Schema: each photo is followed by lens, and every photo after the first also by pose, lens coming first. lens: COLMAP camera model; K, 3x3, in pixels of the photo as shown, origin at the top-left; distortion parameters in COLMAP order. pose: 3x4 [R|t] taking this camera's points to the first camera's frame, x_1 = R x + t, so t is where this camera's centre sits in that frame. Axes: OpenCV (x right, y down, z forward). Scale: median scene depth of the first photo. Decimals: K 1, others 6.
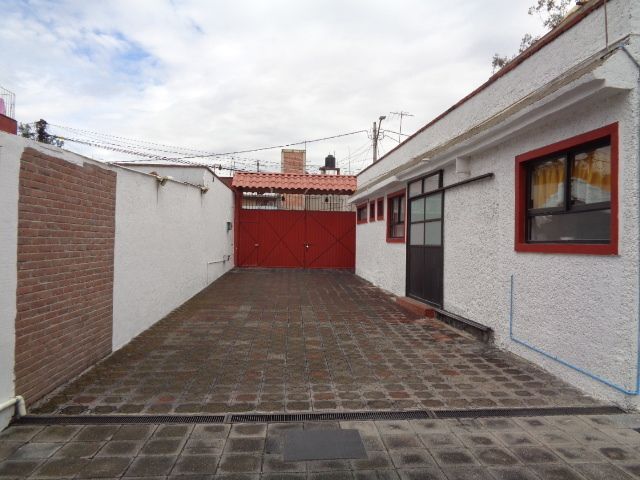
lens RADIAL K [[478.3, 0, 320.0], [0, 478.3, 240.0], [0, 0, 1]] dist [-0.001741, 0.003328]
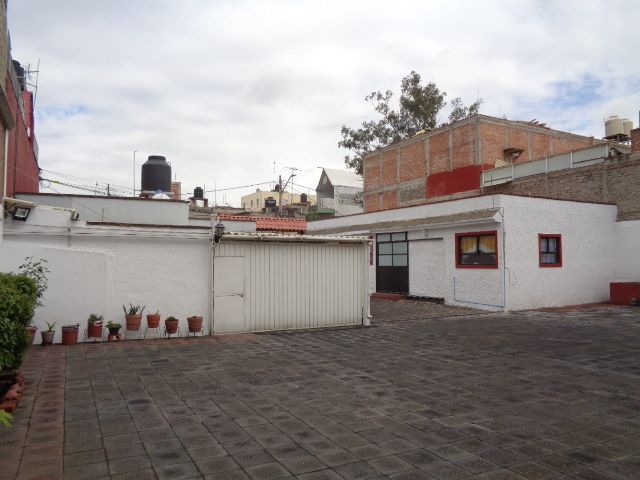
lens RADIAL K [[478.3, 0, 320.0], [0, 478.3, 240.0], [0, 0, 1]] dist [-0.001741, 0.003328]
pose [[0.913435, 0.008518, 0.406896, -1.108633], [0.008516, 0.999162, -0.040034, -0.025524], [-0.406896, 0.040033, 0.912597, -0.930978]]
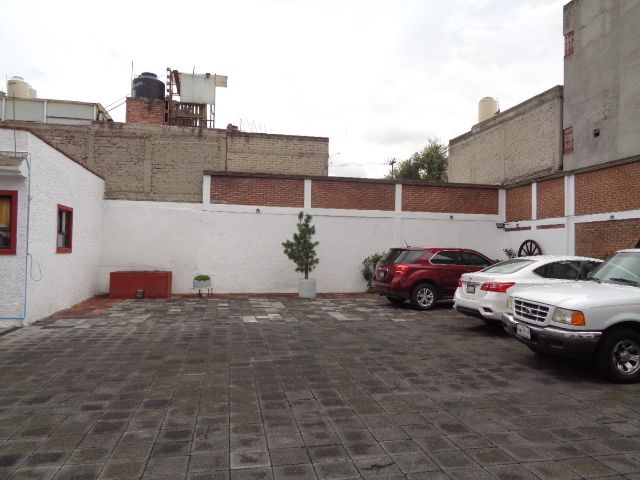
lens RADIAL K [[478.3, 0, 320.0], [0, 478.3, 240.0], [0, 0, 1]] dist [-0.001741, 0.003328]
pose [[-0.136604, 0.017140, 0.990477, -0.900962], [-0.019616, 0.999607, -0.020004, -0.008731], [-0.990431, -0.022162, -0.136214, -0.015025]]
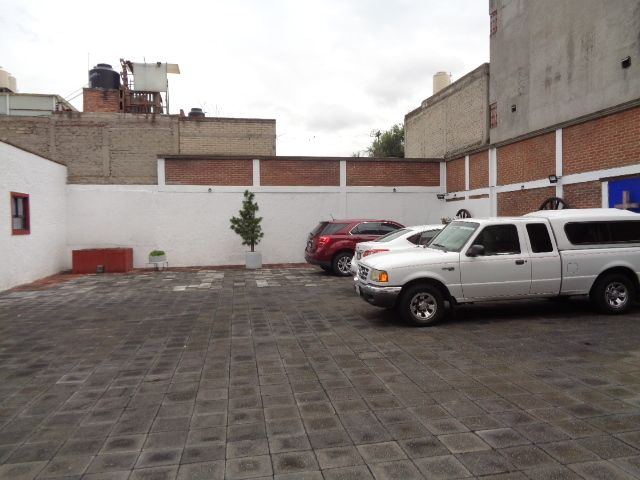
lens RADIAL K [[478.3, 0, 320.0], [0, 478.3, 240.0], [0, 0, 1]] dist [-0.001741, 0.003328]
pose [[-0.119760, -0.036324, 0.992138, -1.109870], [0.009720, 0.999240, 0.037757, -0.016862], [-0.992755, 0.014166, -0.119316, -0.266012]]
